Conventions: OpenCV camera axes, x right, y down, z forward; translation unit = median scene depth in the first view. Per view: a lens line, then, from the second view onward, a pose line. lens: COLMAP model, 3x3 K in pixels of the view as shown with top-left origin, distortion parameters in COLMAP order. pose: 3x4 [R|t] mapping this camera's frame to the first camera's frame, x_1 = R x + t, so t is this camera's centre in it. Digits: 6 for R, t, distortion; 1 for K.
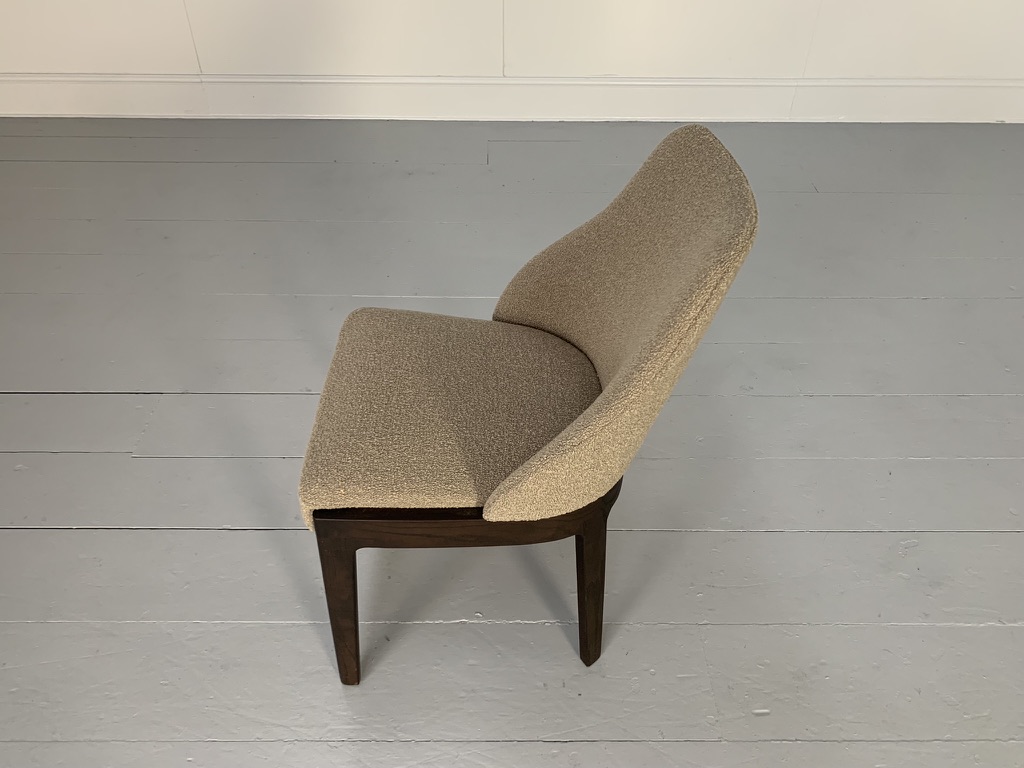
lens RADIAL K [[791.2, 0, 507.0], [0, 791.2, 388.2], [0, 0, 1]] dist [0.015090, -0.017644]
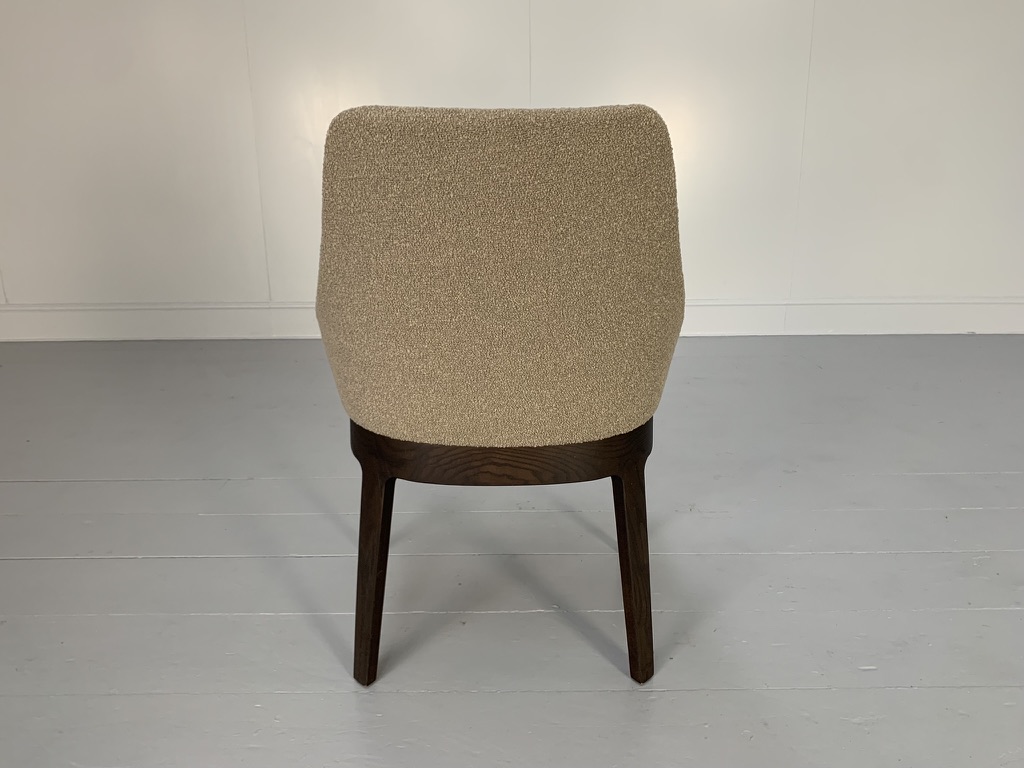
lens RADIAL K [[793.4, 0, 511.5], [0, 793.4, 386.0], [0, 0, 1]] dist [0.010423, -0.011551]
pose [[0.999861, -0.015872, 0.005013, -0.093581], [0.016500, 0.905494, -0.424038, 0.473862], [0.002191, 0.424062, 0.905631, 0.010298]]
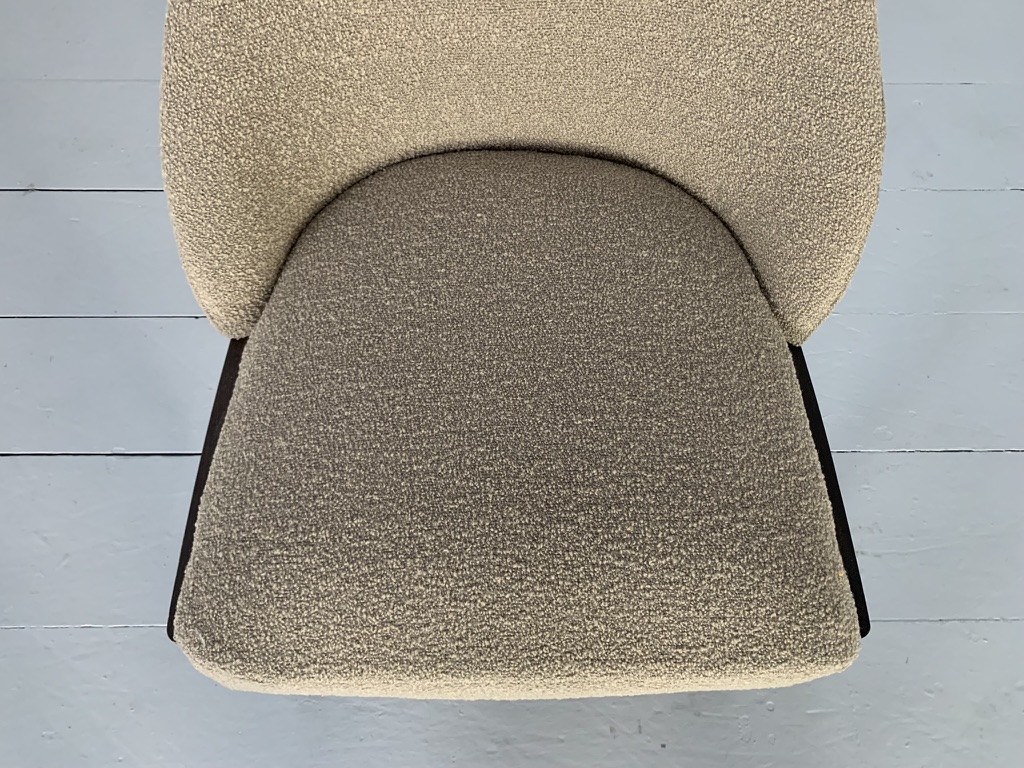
lens RADIAL K [[791.2, 0, 508.3], [0, 791.2, 385.1], [0, 0, 1]] dist [0.015090, -0.017644]
pose [[0.999992, -0.002436, 0.003273, -0.041430], [0.000716, 0.894475, 0.447118, -0.188569], [-0.004017, -0.447111, 0.894469, 0.512225]]
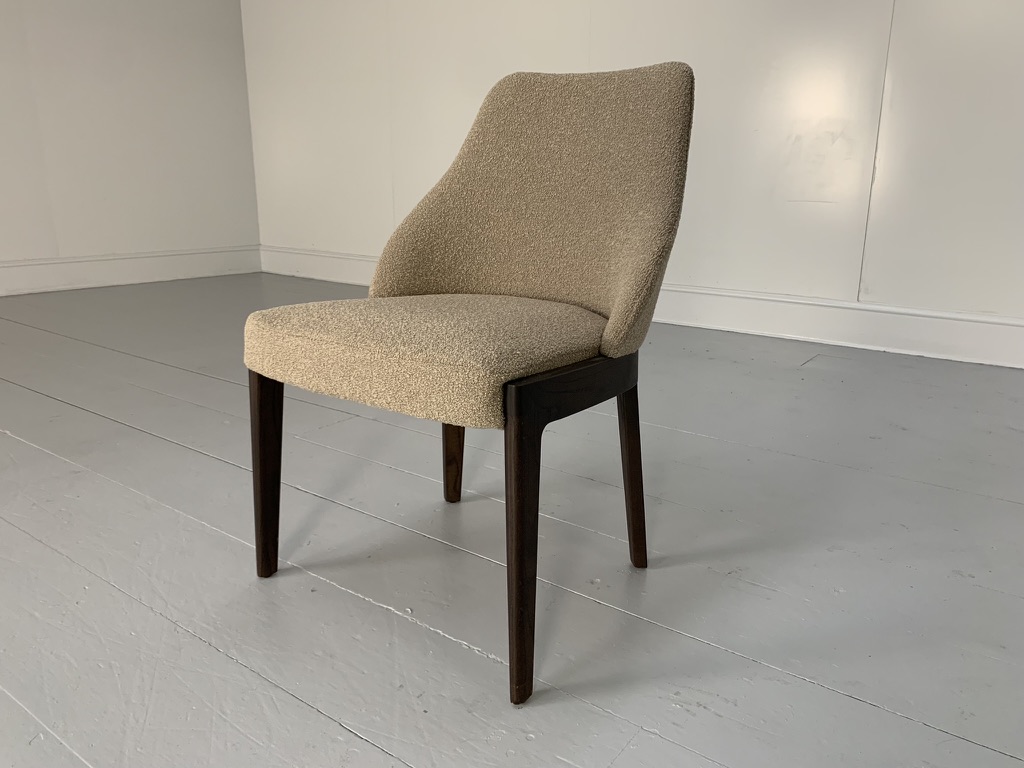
lens RADIAL K [[791.2, 0, 504.1], [0, 791.2, 389.5], [0, 0, 1]] dist [0.015090, -0.017644]
pose [[0.795399, 0.159203, -0.584803, 0.512456], [-0.390645, 0.872388, -0.293829, 0.303344], [0.463397, 0.462161, 0.756089, 0.331459]]
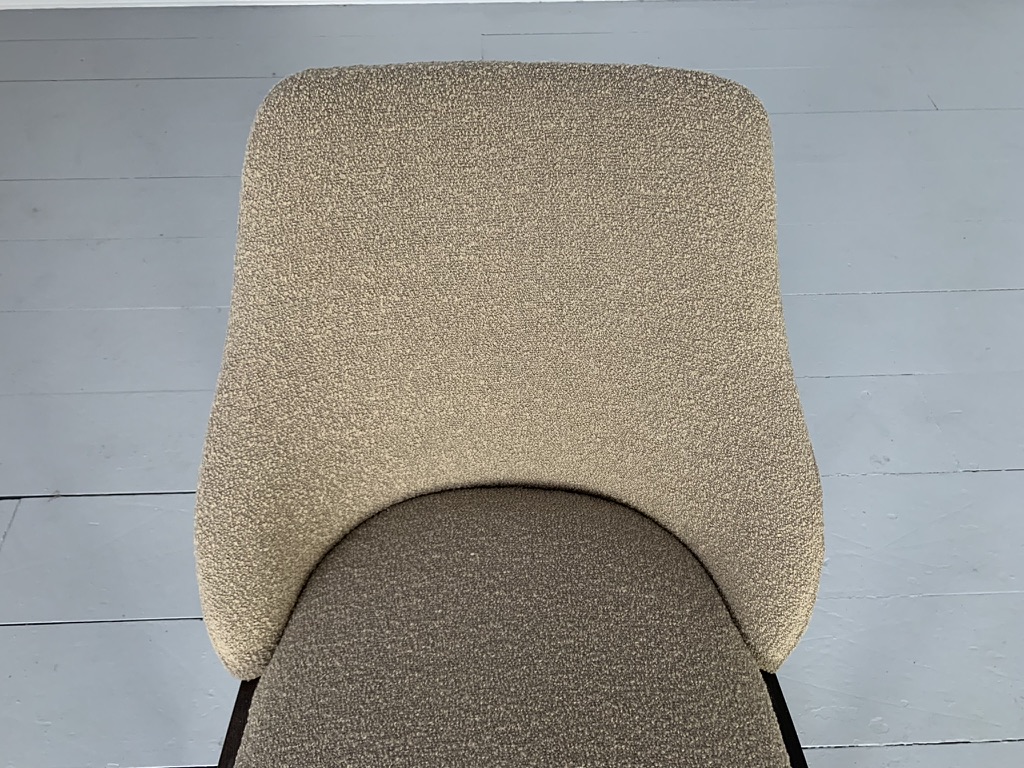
lens RADIAL K [[791.2, 0, 506.2], [0, 791.2, 381.9], [0, 0, 1]] dist [0.015090, -0.017644]
pose [[0.999614, -0.025479, 0.011039, -0.037685], [0.023175, 0.984513, 0.173774, -0.273614], [-0.015295, -0.173452, 0.984724, 0.481661]]
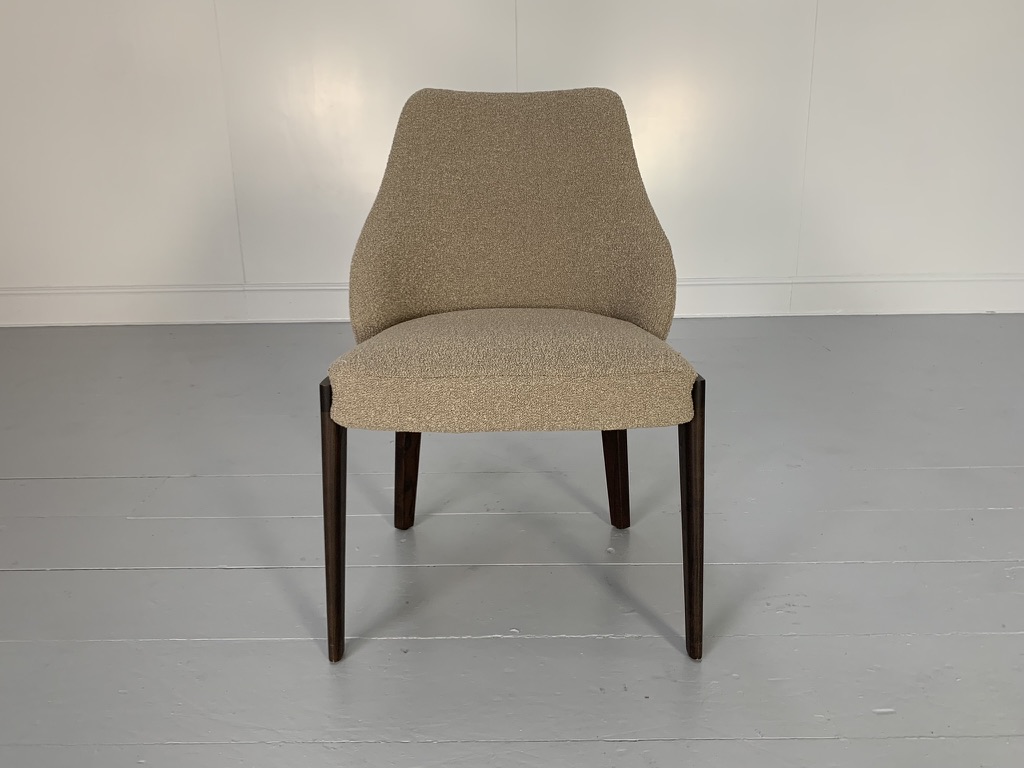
lens RADIAL K [[791.2, 0, 508.3], [0, 791.2, 378.4], [0, 0, 1]] dist [0.015090, -0.017644]
pose [[0.999735, -0.020809, -0.009894, -0.030050], [0.014815, 0.909410, -0.415638, 0.409450], [0.017646, 0.415381, 0.909476, 0.146800]]
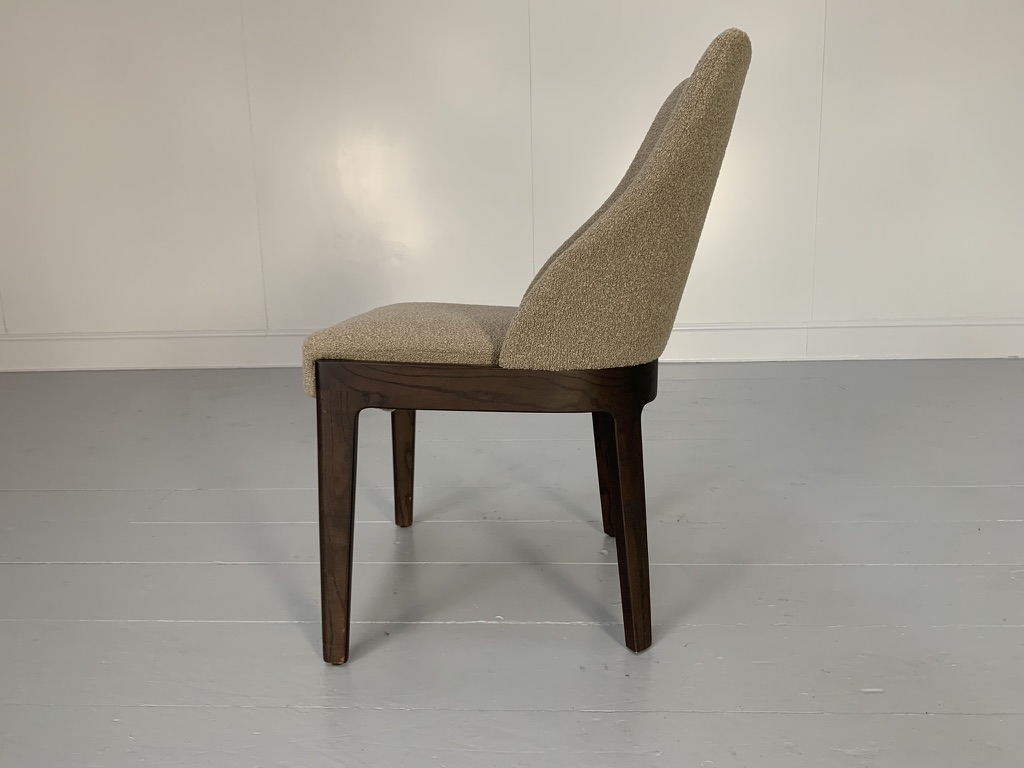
lens RADIAL K [[791.2, 0, 505.6], [0, 791.2, 384.5], [0, 0, 1]] dist [0.015090, -0.017644]
pose [[0.998521, -0.020480, -0.050354, 0.017693], [-0.007081, 0.869419, -0.494025, 0.504693], [0.053896, 0.493651, 0.867988, 0.178913]]
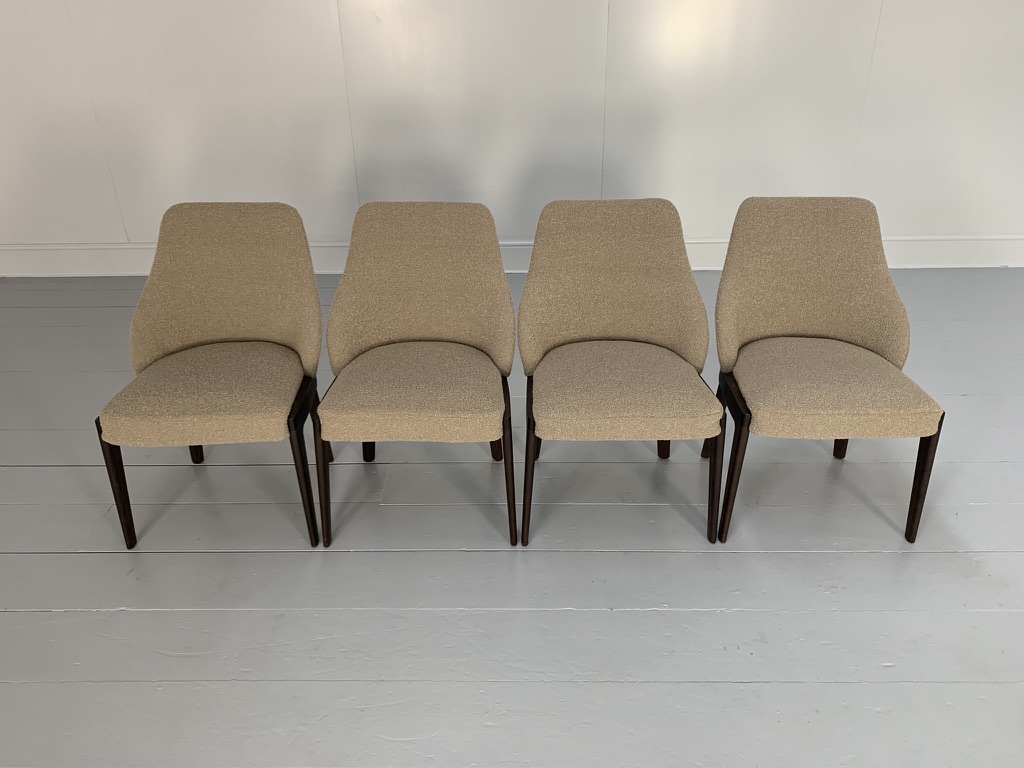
lens RADIAL K [[791.2, 0, 510.1], [0, 791.2, 375.3], [0, 0, 1]] dist [0.015090, -0.017644]
pose [[0.999682, -0.011855, -0.022278, -0.278967], [0.006900, 0.977556, -0.210562, 0.194905], [0.024274, 0.210341, 0.977327, -0.433410]]
